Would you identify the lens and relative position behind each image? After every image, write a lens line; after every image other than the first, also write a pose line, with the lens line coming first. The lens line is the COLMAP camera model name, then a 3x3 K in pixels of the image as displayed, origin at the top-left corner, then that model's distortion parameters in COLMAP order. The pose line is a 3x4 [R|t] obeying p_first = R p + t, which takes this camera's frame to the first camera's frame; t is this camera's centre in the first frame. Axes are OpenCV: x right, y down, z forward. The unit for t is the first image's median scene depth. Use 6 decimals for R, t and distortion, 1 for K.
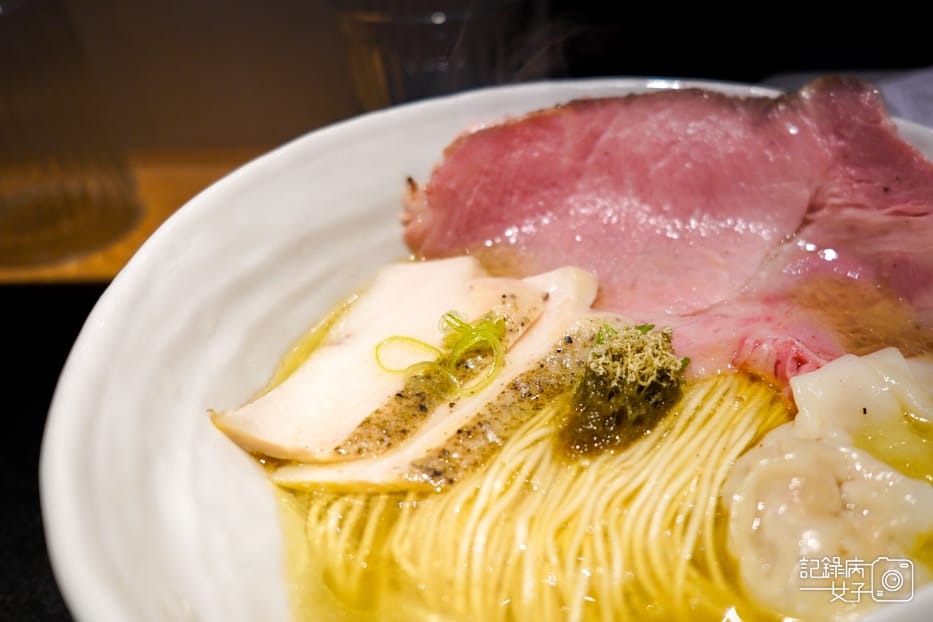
lens RADIAL K [[975.5, 0, 551.6], [0, 975.5, 312.1], [0, 0, 1]] dist [-0.055306, 0.008179]
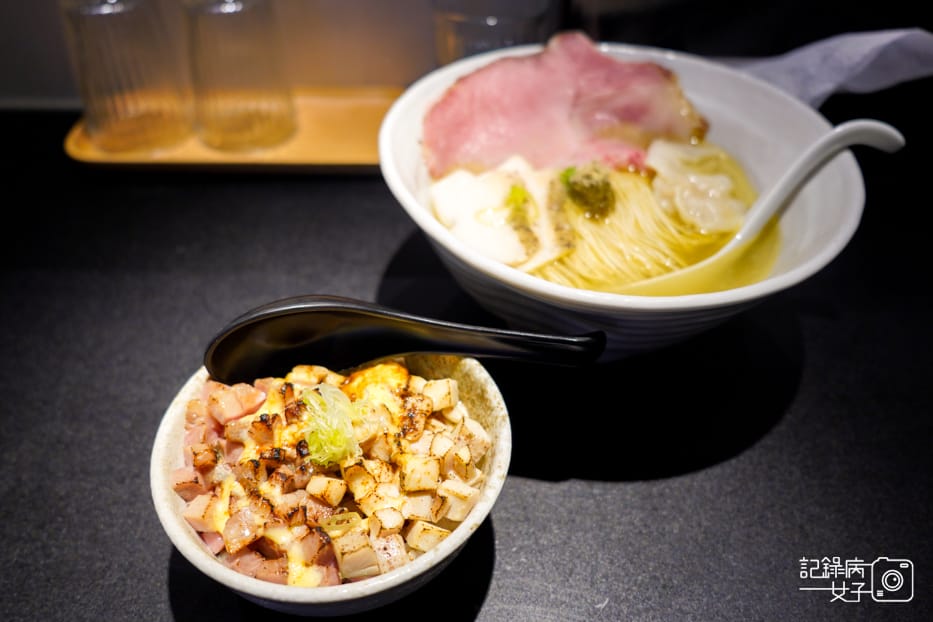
lens RADIAL K [[769.9, 0, 452.3], [0, 769.9, 296.9], [0, 0, 1]] dist [0.010000, 0.005770]
pose [[0.777027, -0.393039, 0.491680, -1.004408], [0.350993, 0.918937, 0.179886, -0.112231], [-0.522525, 0.032800, 0.851993, -0.297600]]
